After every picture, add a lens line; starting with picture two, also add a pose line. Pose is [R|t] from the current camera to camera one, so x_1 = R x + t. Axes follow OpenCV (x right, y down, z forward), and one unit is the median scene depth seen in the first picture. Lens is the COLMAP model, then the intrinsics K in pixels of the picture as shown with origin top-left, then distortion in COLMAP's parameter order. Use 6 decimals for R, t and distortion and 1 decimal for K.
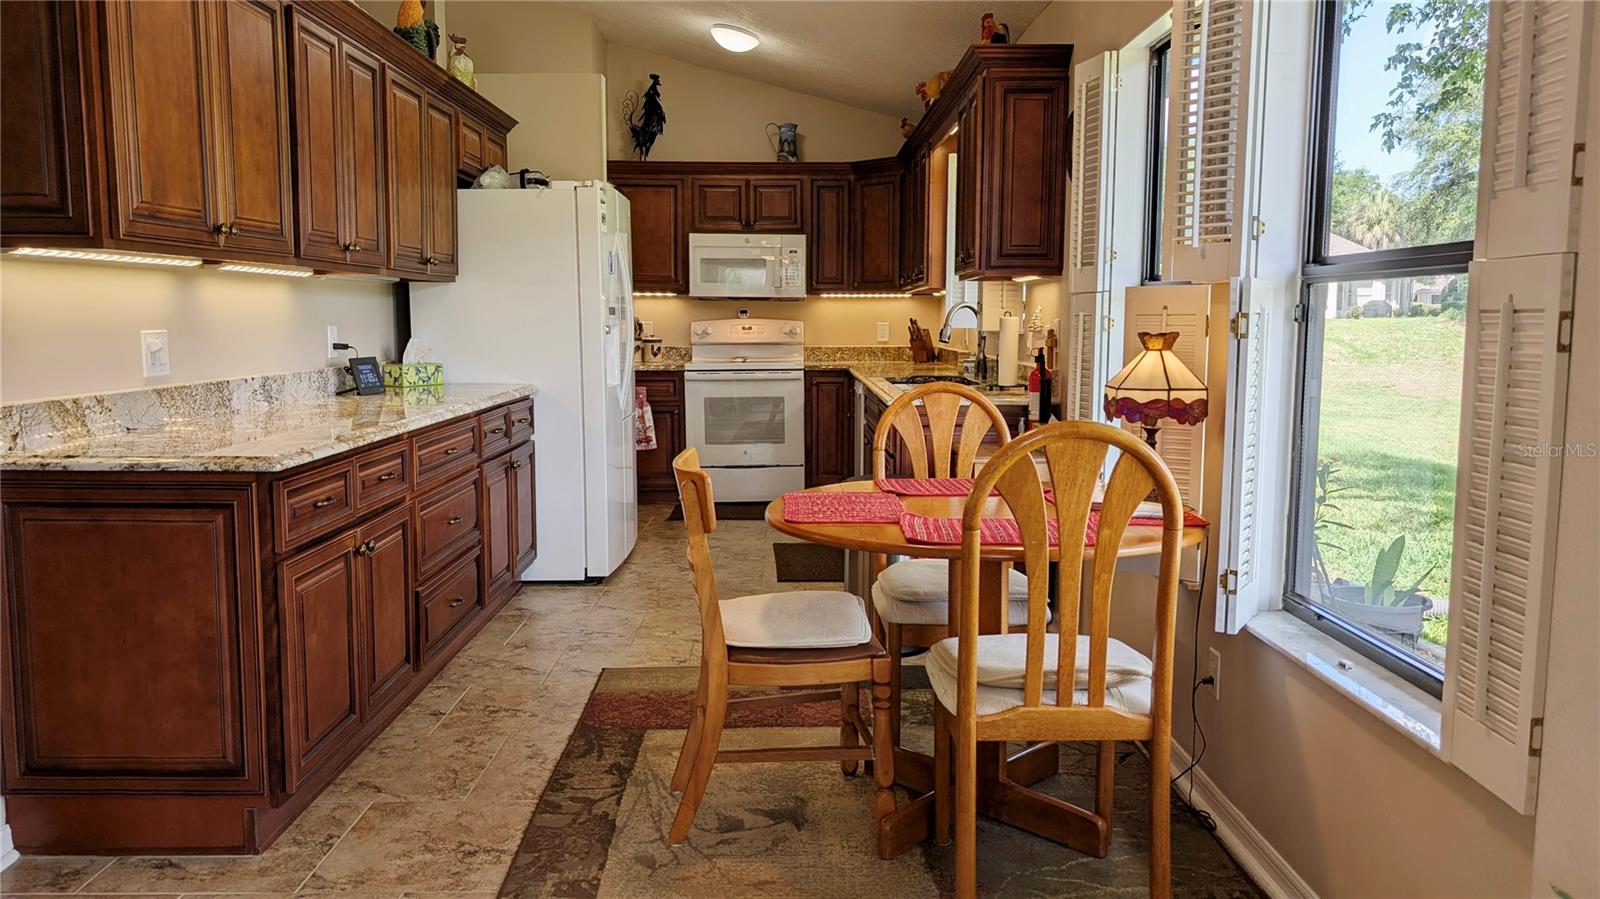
lens RADIAL K [[1165.6, 0, 800.0], [0, 1165.6, 449.5], [0, 0, 1]] dist [0.142740, -0.415305]
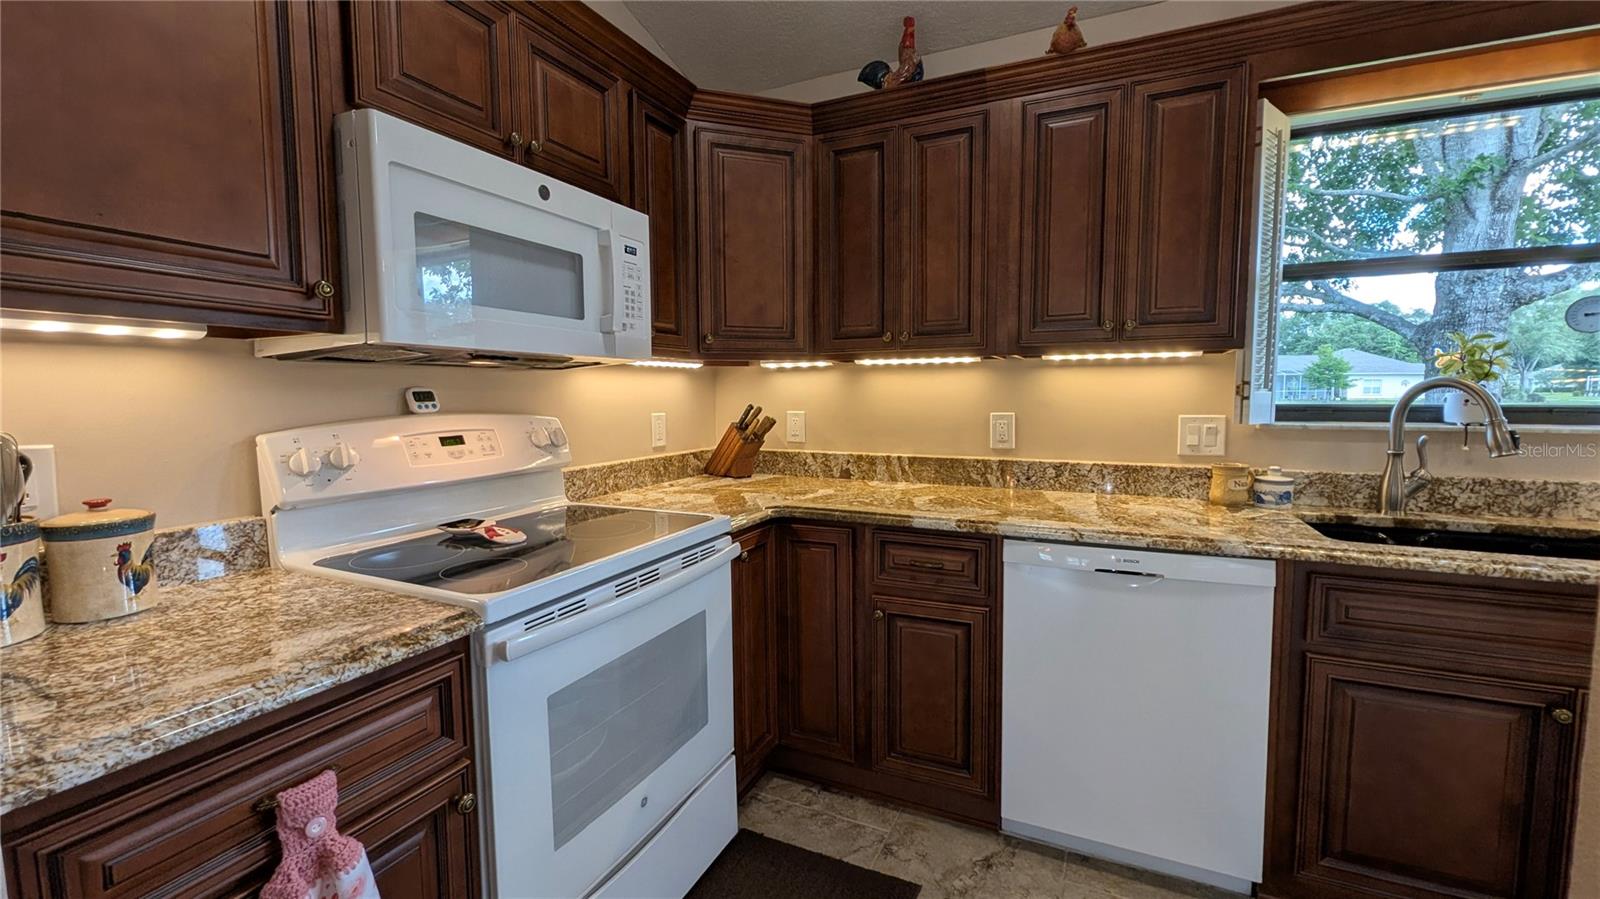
lens RADIAL K [[658.1, 0, 803.2], [0, 658.1, 443.4], [0, 0, 1]] dist [0.001386, -0.000453]
pose [[0.434245, -0.076092, 0.897575, -0.273432], [0.107559, 0.993677, 0.032202, -0.146974], [-0.894350, 0.082559, 0.439683, 1.216482]]
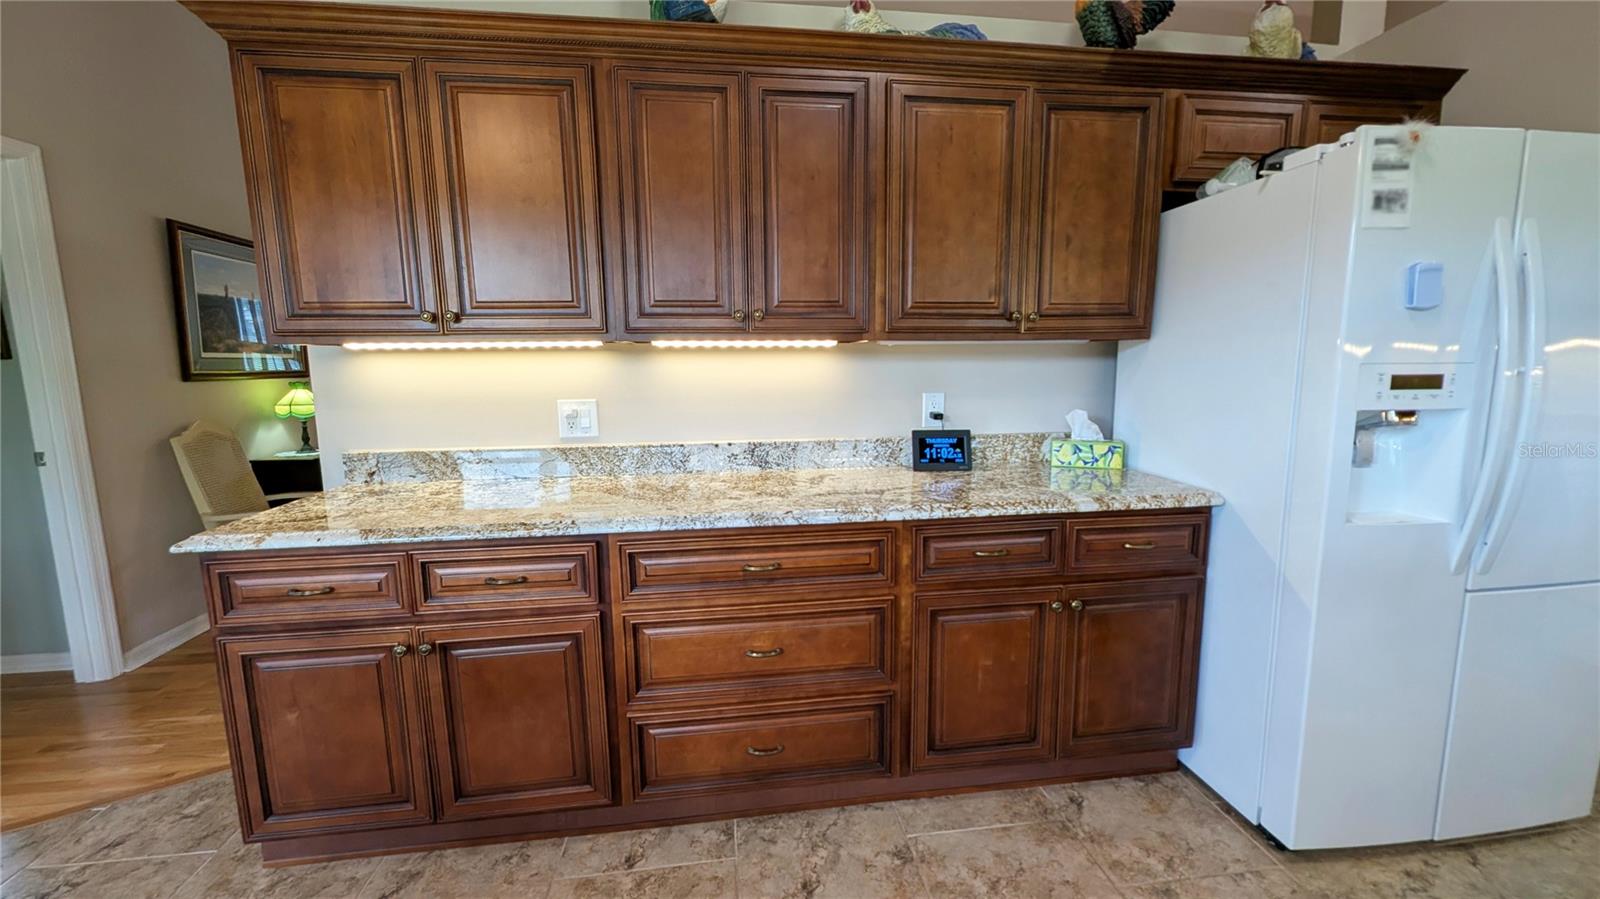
lens RADIAL K [[626.4, 0, 803.4], [0, 626.4, 446.3], [0, 0, 1]] dist [0.001223, -0.000031]
pose [[0.127192, 0.135469, -0.982583, 0.078172], [-0.104382, 0.986957, 0.122560, -0.097222], [0.986370, 0.086976, 0.139674, 0.708165]]
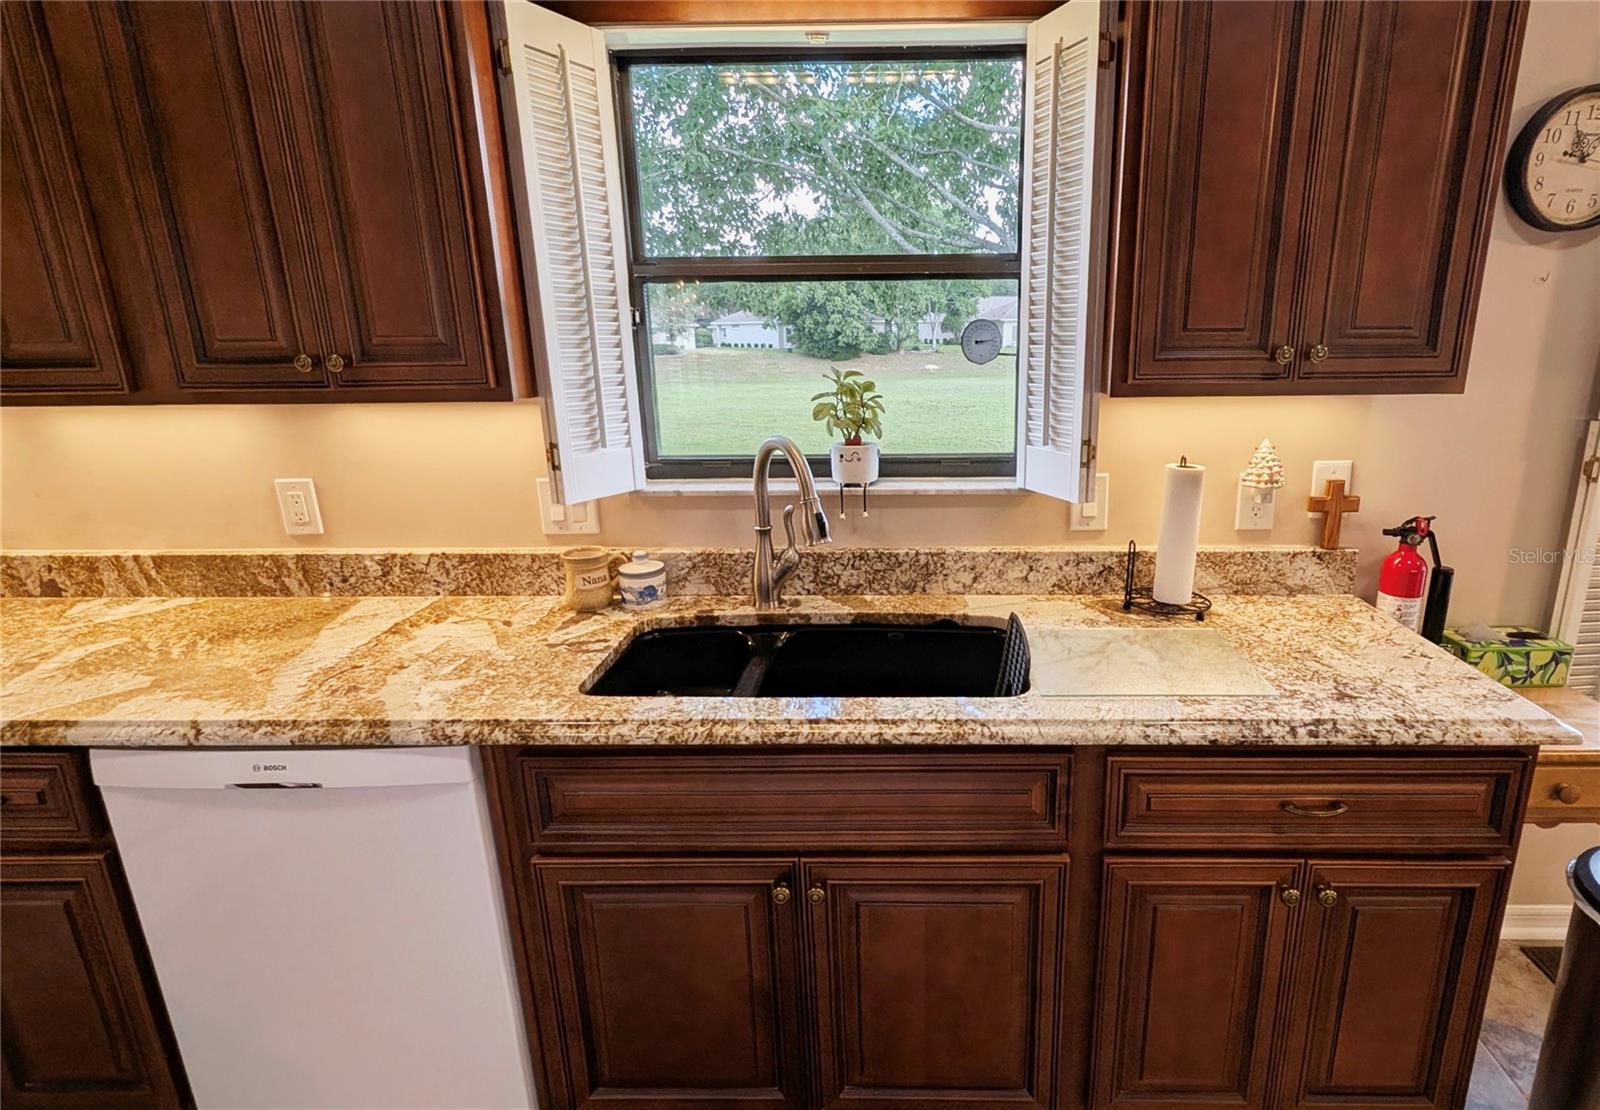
lens RADIAL K [[811.5, 0, 905.2], [0, 811.5, 551.9], [0, 0, 1]] dist [-0.001963, 0.000561]
pose [[0.024808, -0.261810, 0.964801, -0.147745], [0.121233, 0.958763, 0.257054, -0.165850], [-0.992314, 0.110589, 0.055525, 1.017609]]
